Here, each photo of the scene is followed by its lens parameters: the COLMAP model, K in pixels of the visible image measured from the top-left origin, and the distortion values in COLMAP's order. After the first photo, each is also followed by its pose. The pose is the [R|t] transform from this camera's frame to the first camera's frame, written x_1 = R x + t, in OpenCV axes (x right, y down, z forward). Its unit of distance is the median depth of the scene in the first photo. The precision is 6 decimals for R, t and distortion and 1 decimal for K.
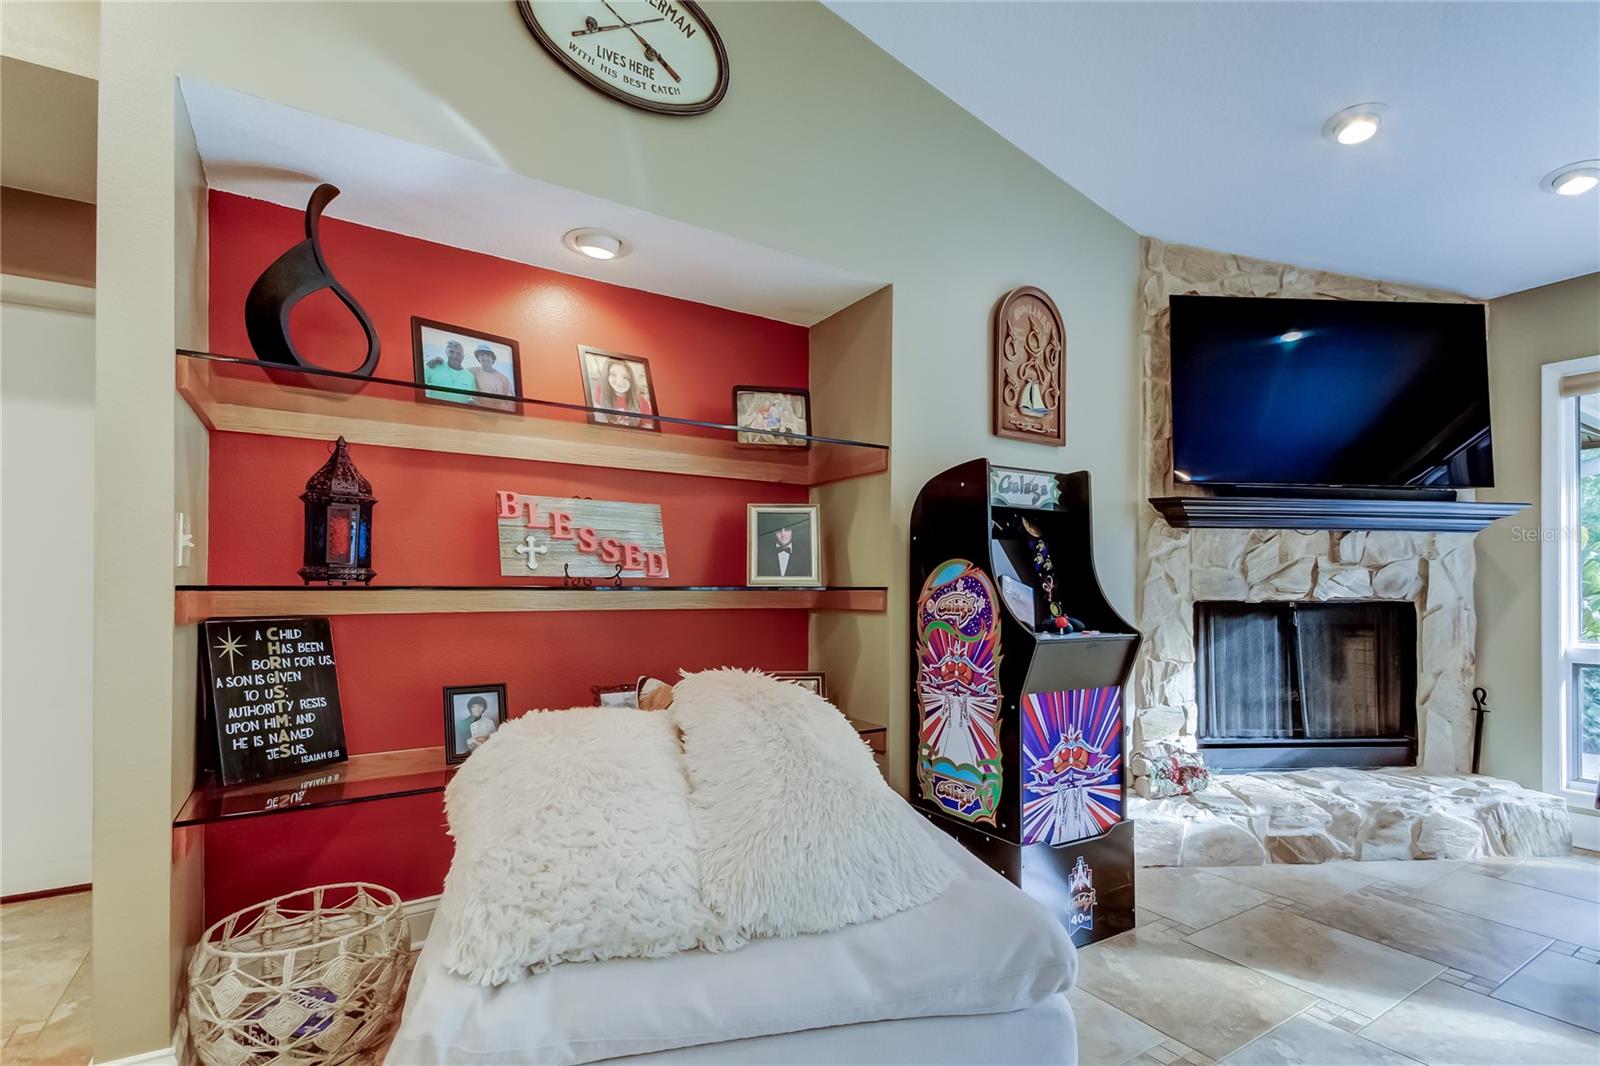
lens RADIAL K [[751.4, 0, 795.5], [0, 751.4, 564.5], [0, 0, 1]] dist [0.000921, 0.000098]
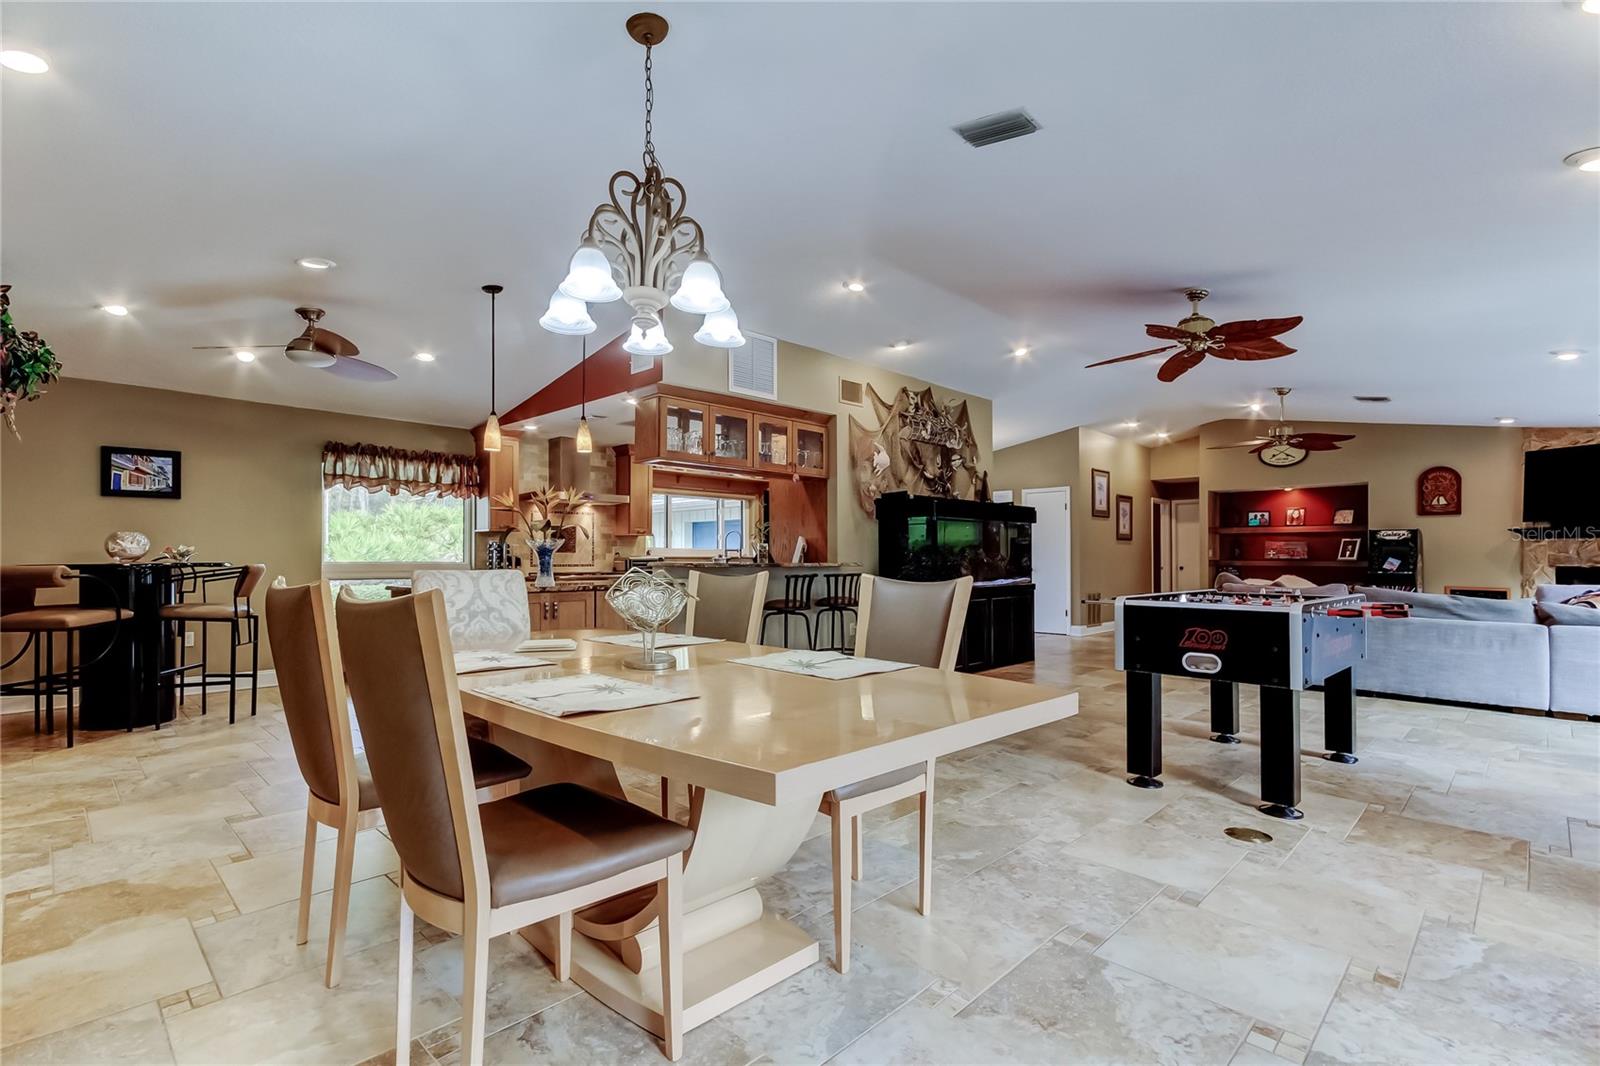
lens RADIAL K [[751.4, 0, 795.5], [0, 751.4, 564.5], [0, 0, 1]] dist [0.000921, 0.000098]
pose [[0.215748, 0.004527, -0.976439, 3.148927], [0.009639, 0.999931, 0.006766, -0.001442], [0.976402, -0.010871, 0.215689, -2.605595]]
